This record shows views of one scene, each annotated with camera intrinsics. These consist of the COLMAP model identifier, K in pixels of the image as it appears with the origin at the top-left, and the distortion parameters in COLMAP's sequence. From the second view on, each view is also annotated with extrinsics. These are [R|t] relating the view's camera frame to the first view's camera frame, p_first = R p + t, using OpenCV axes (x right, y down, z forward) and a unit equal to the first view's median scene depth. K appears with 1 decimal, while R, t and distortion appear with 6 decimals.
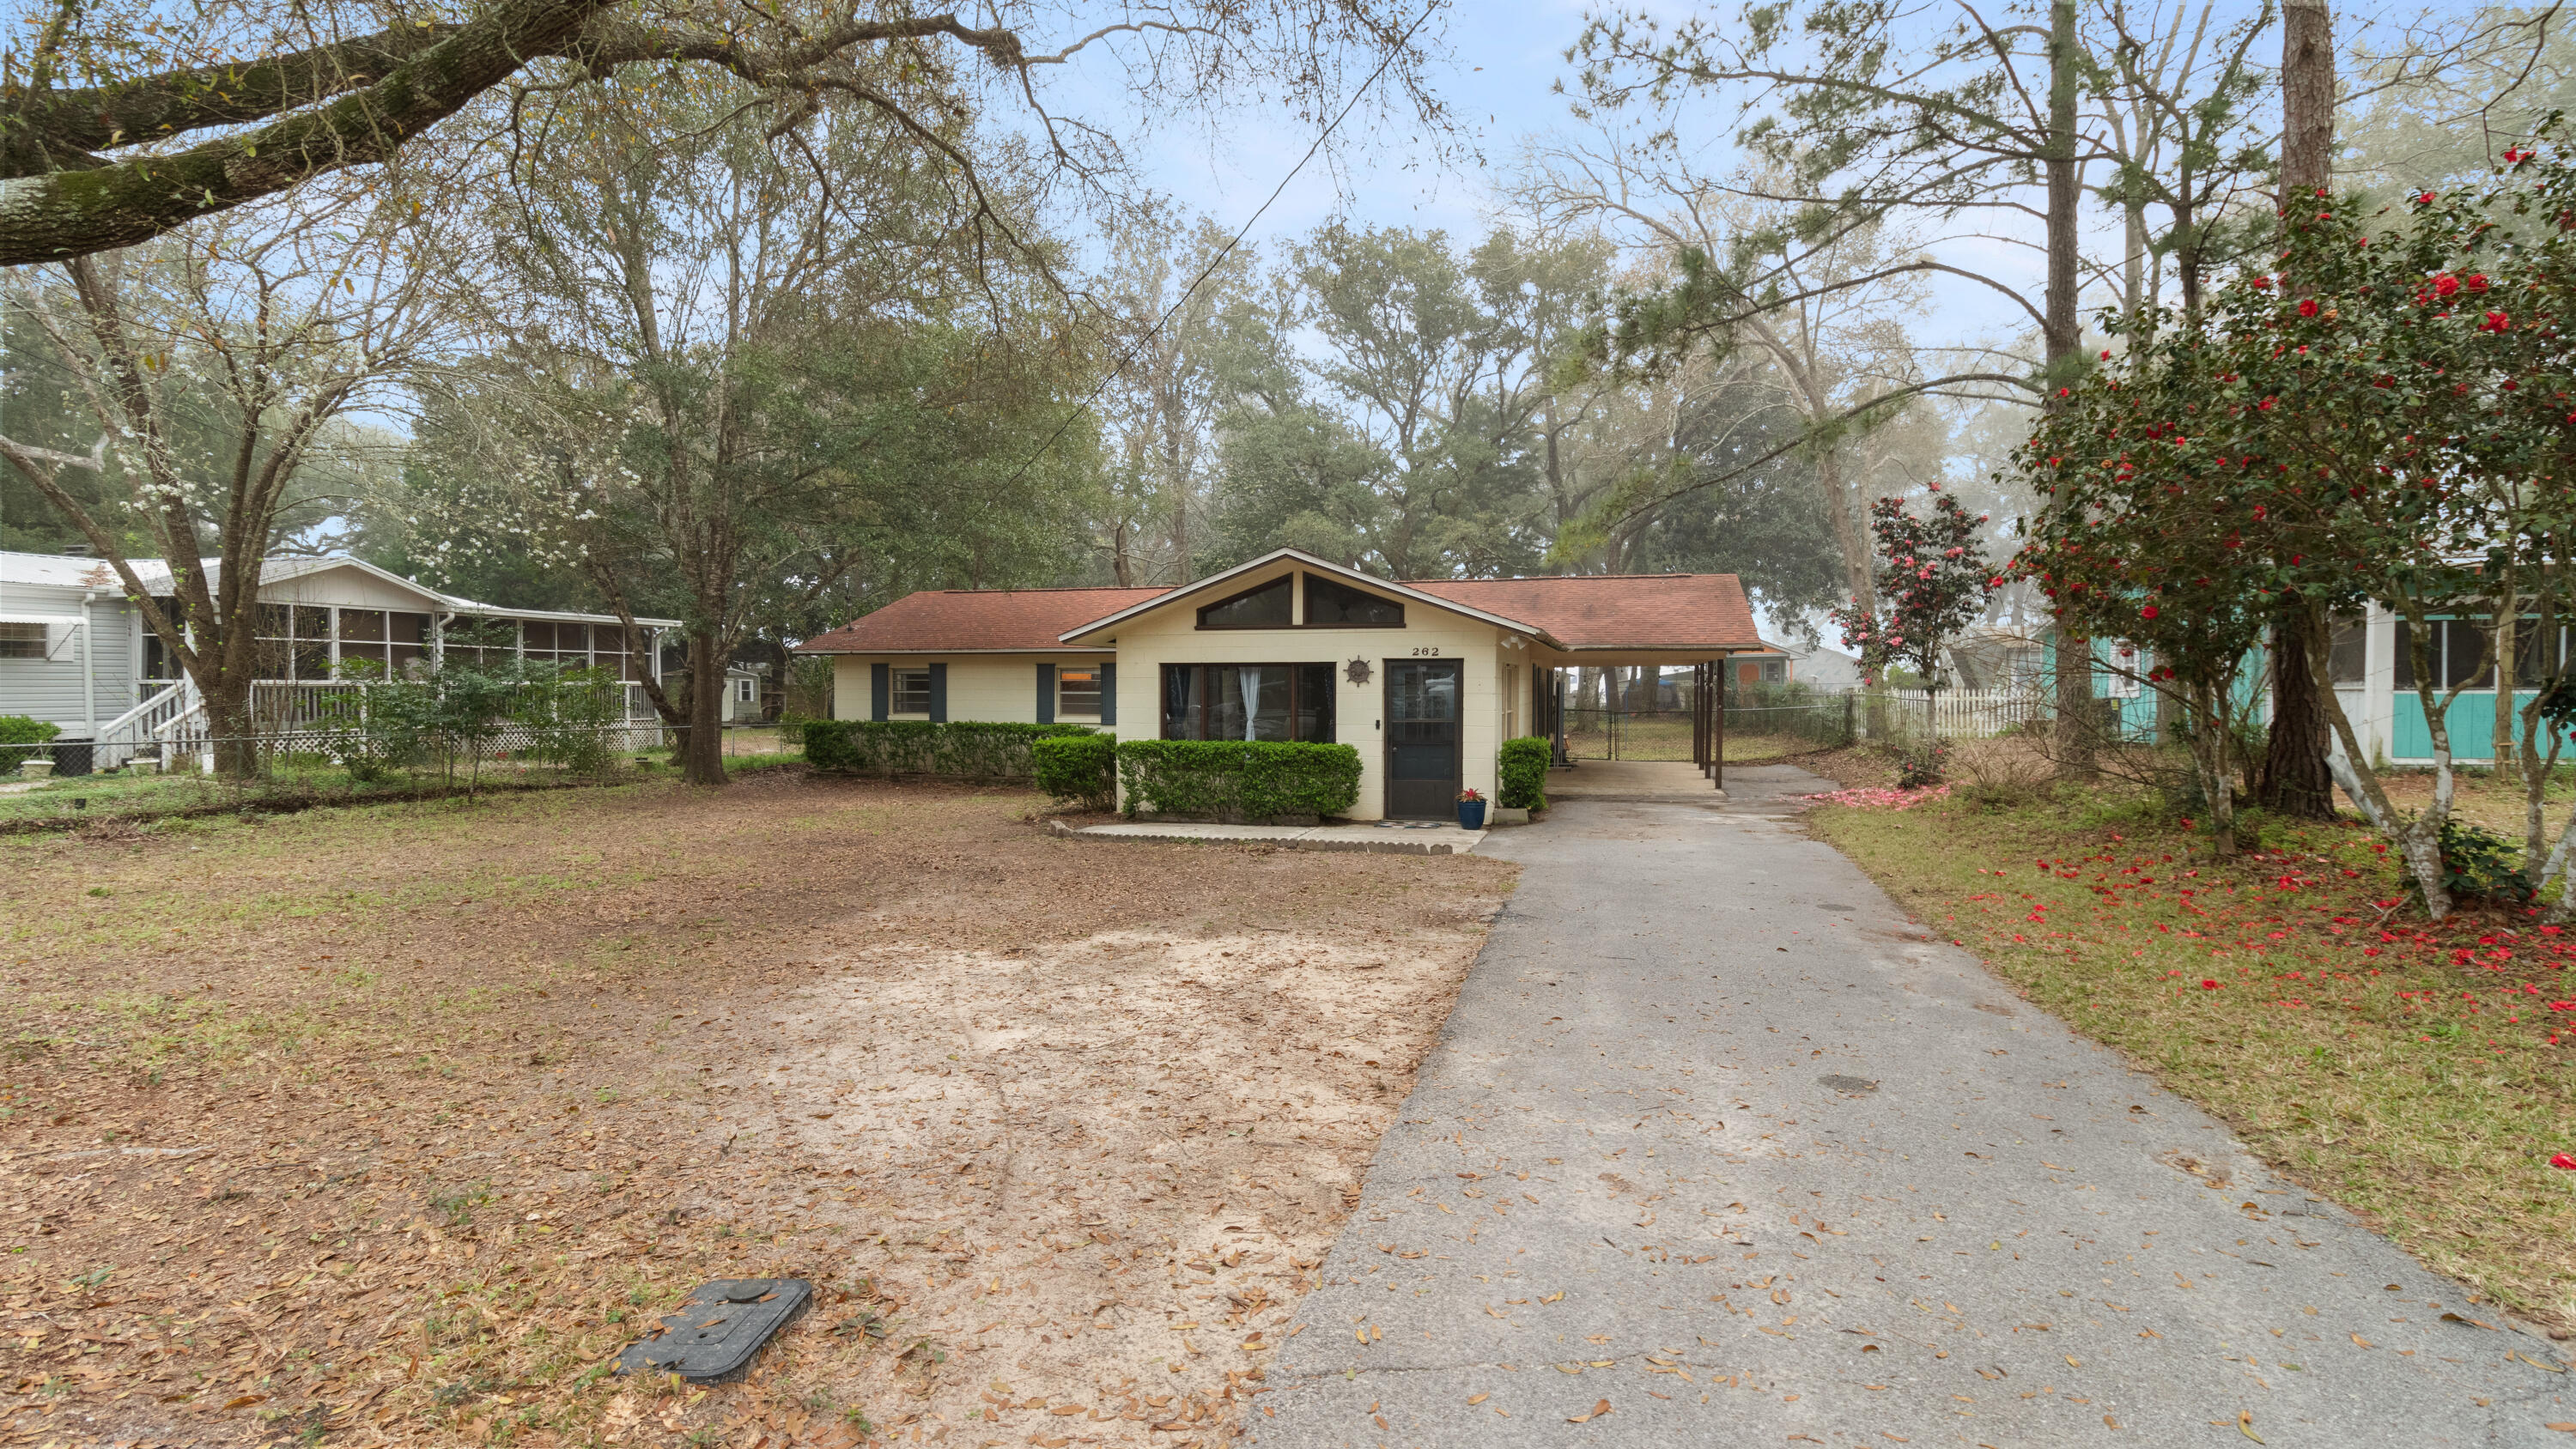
lens RADIAL K [[1345.7, 0, 1250.6], [0, 1345.7, 729.5], [0, 0, 1]] dist [0.005003, 0.001158]
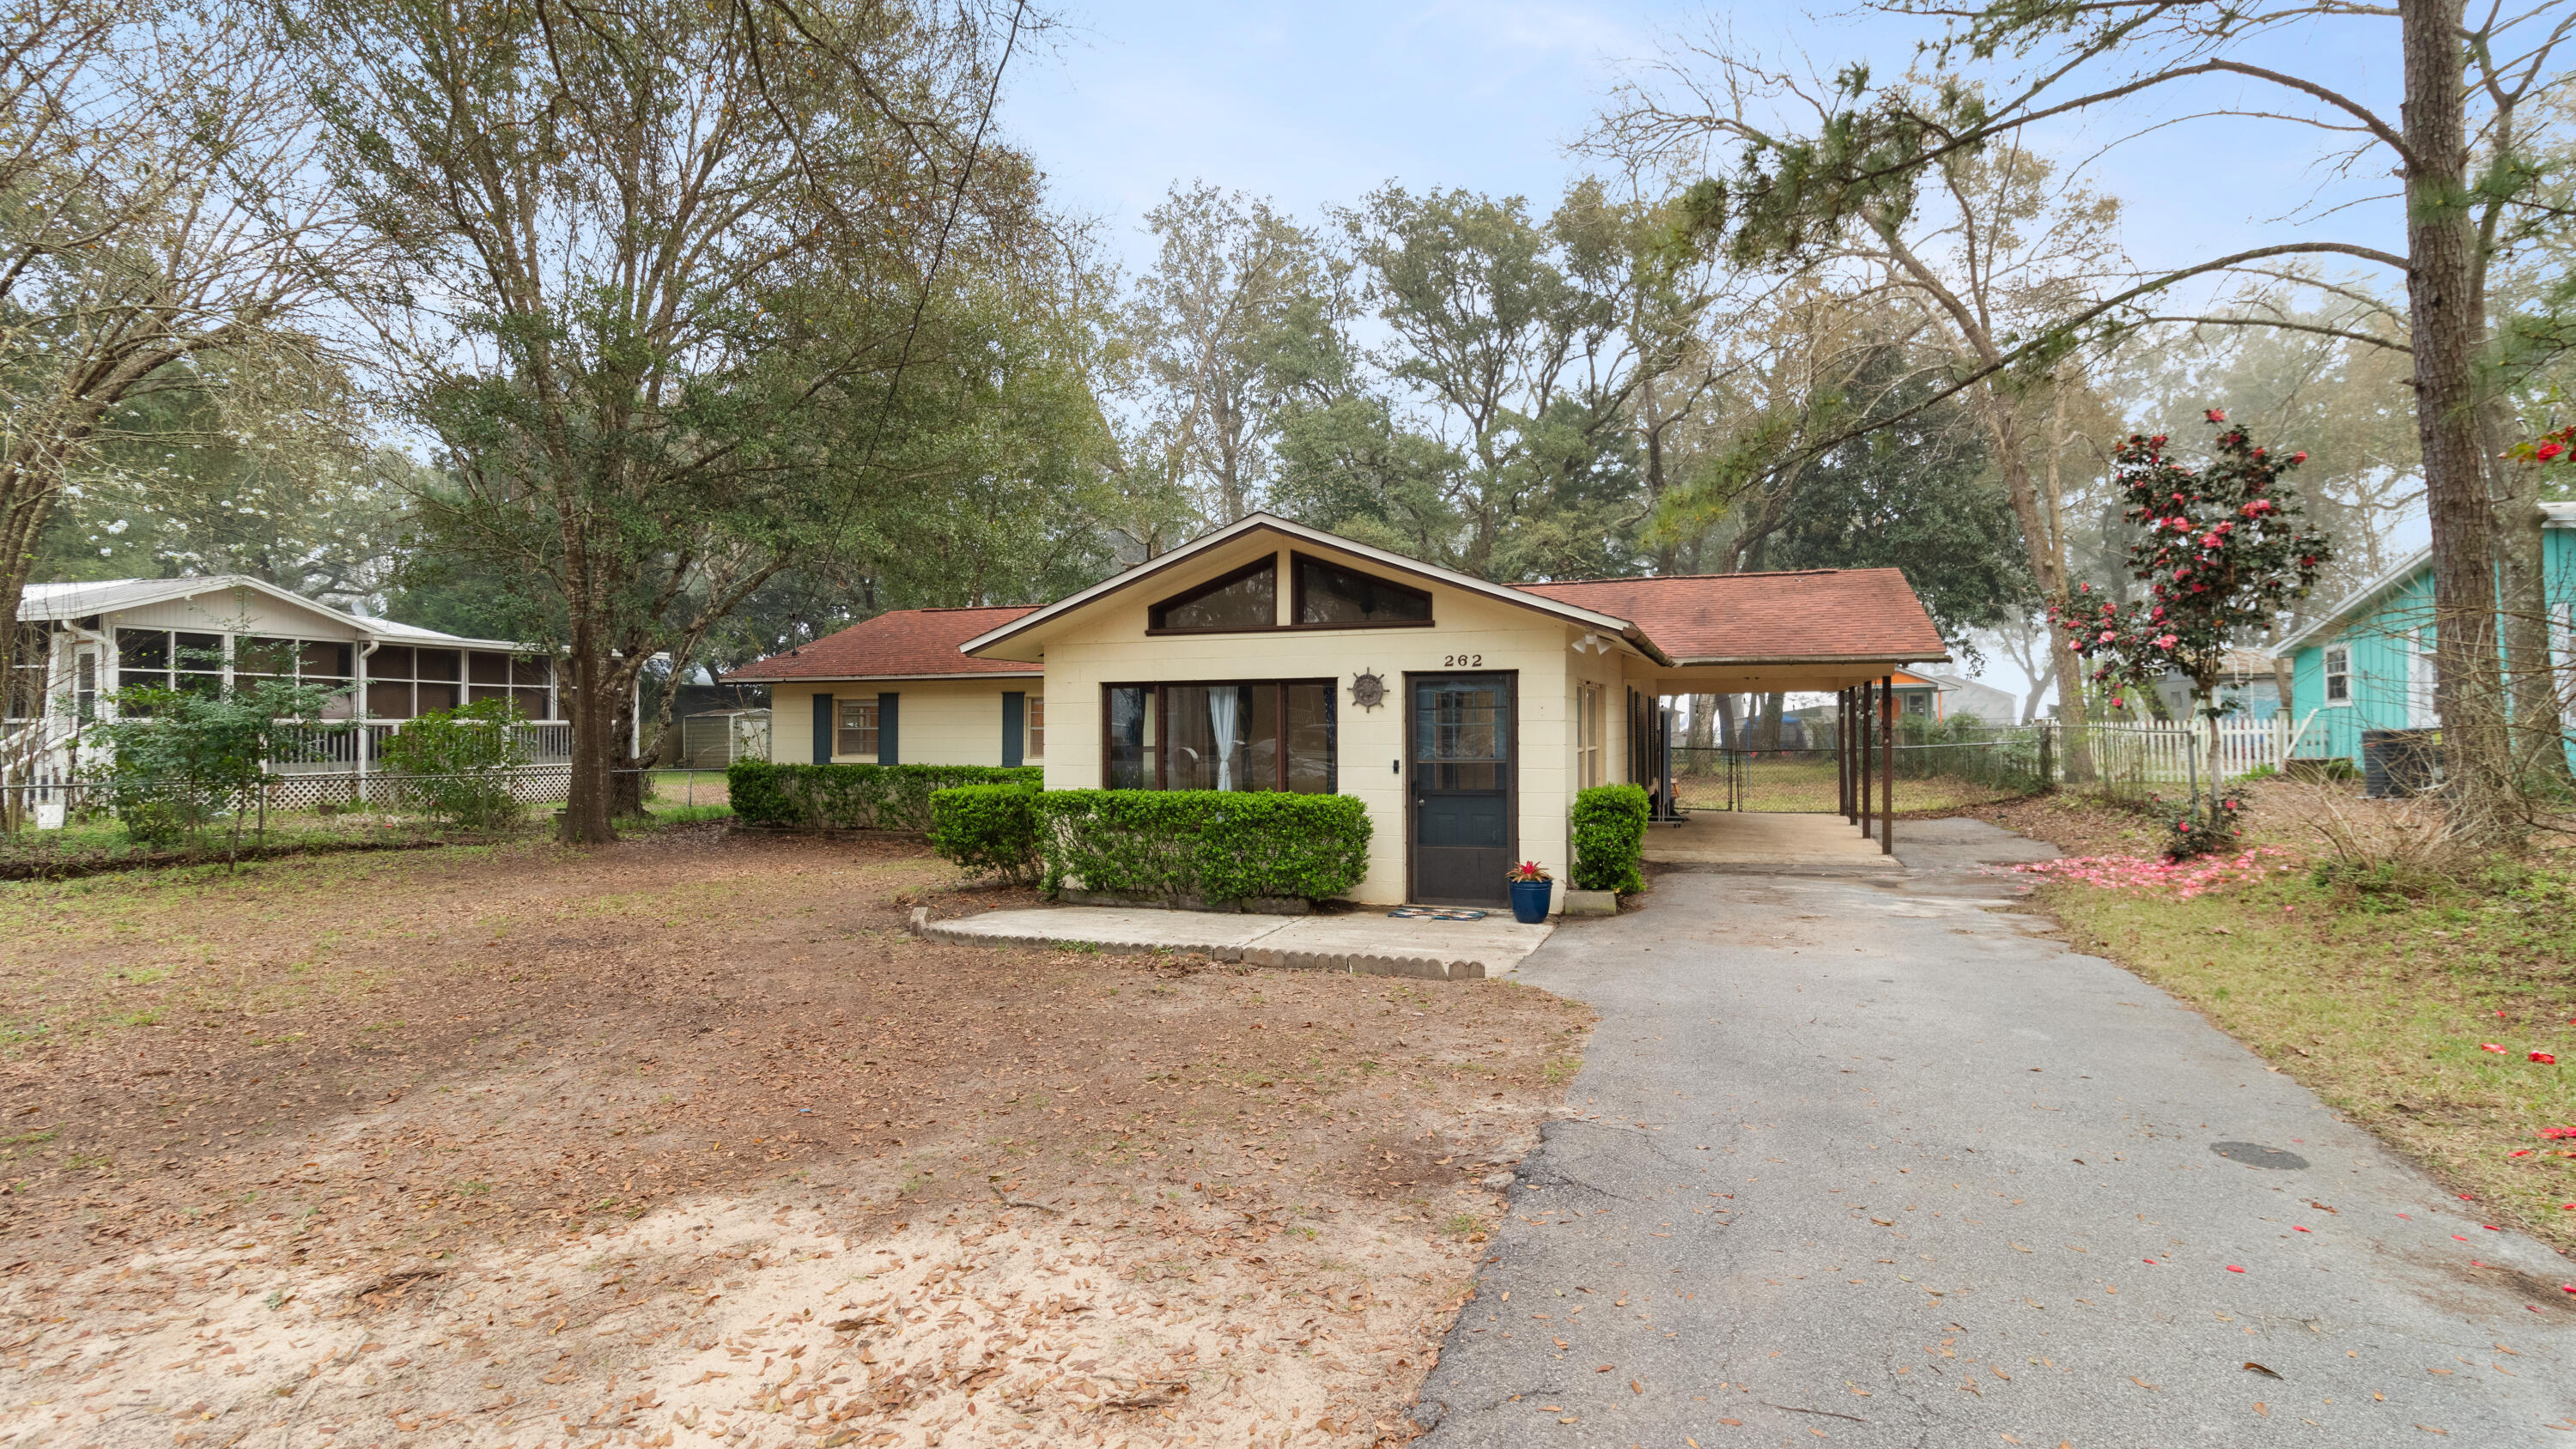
lens RADIAL K [[1304.8, 0, 1288.0], [0, 1304.8, 724.5], [0, 0, 1]] dist [-0.000833, -0.000255]
pose [[0.998263, -0.004071, -0.058770, 0.062413], [0.001883, 0.999304, -0.037242, -0.000336], [0.058881, 0.037067, 0.997577, 0.258924]]
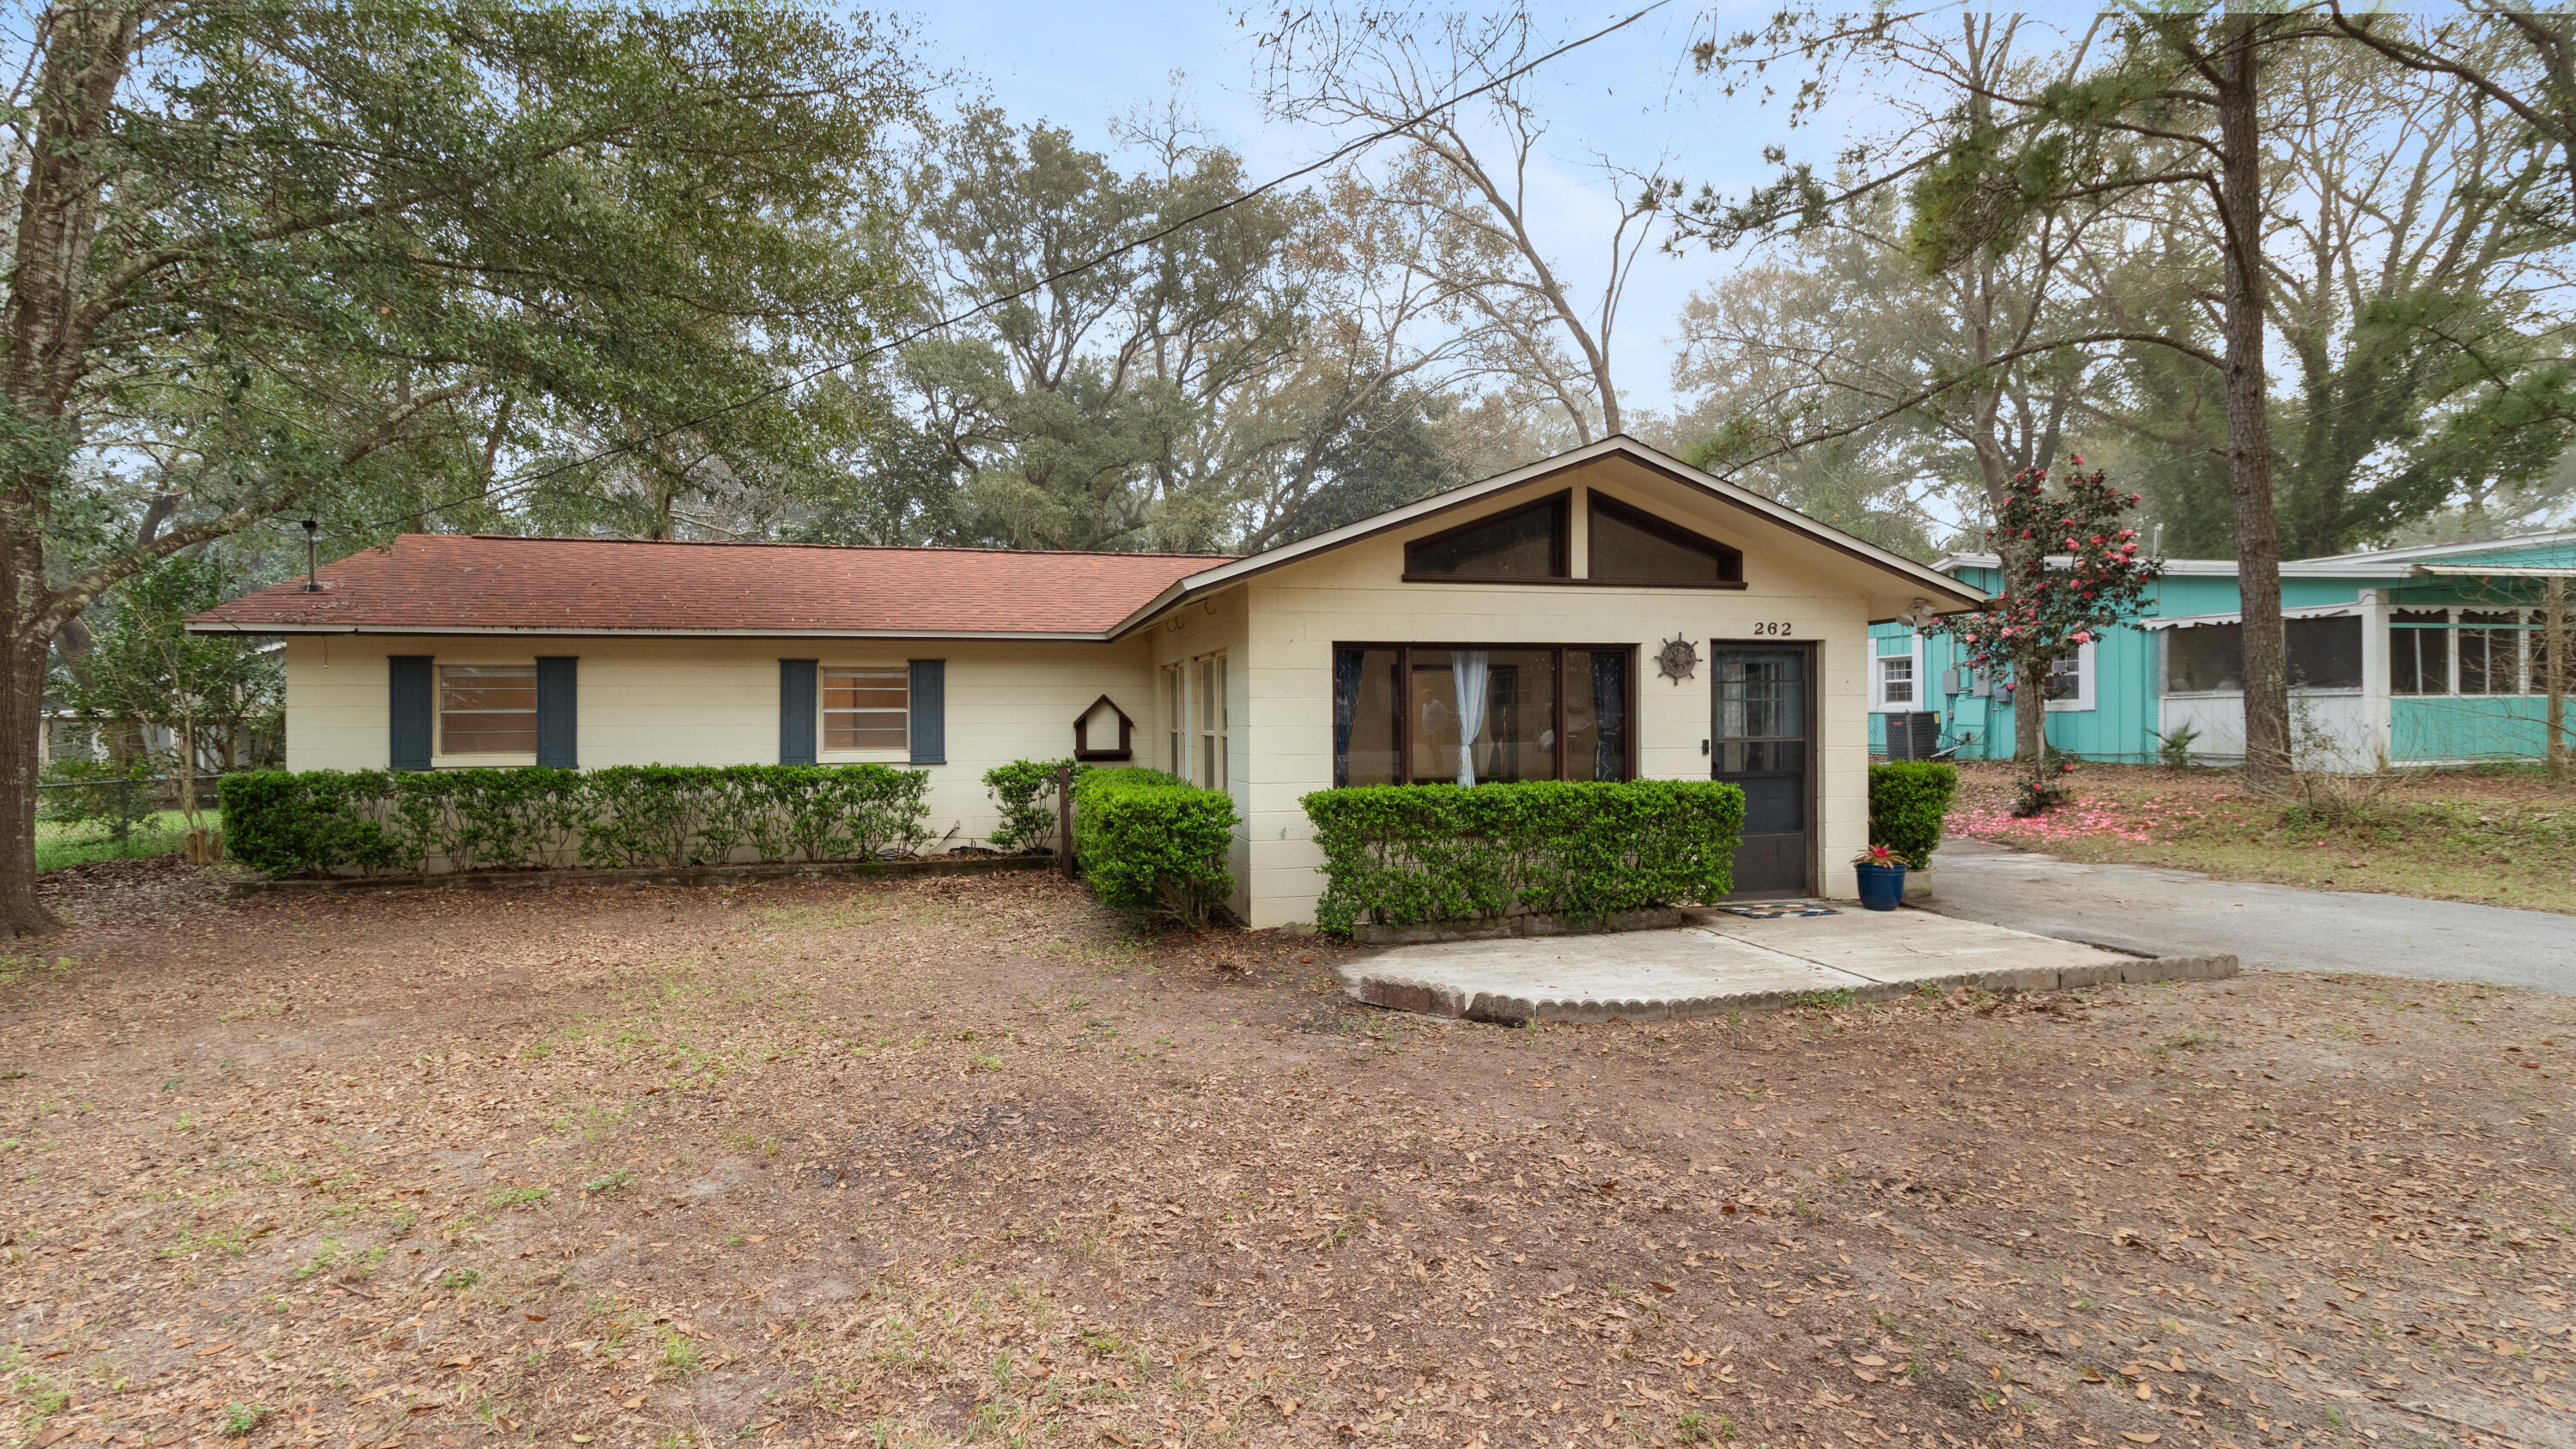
lens RADIAL K [[1271.1, 0, 1288.0], [0, 1271.1, 724.5], [0, 0, 1]] dist [0.003038, 0.000542]
pose [[0.837885, -0.008329, 0.545783, -0.299460], [0.025607, 0.999382, -0.024061, -0.003846], [-0.545245, 0.034136, 0.837581, 0.493969]]
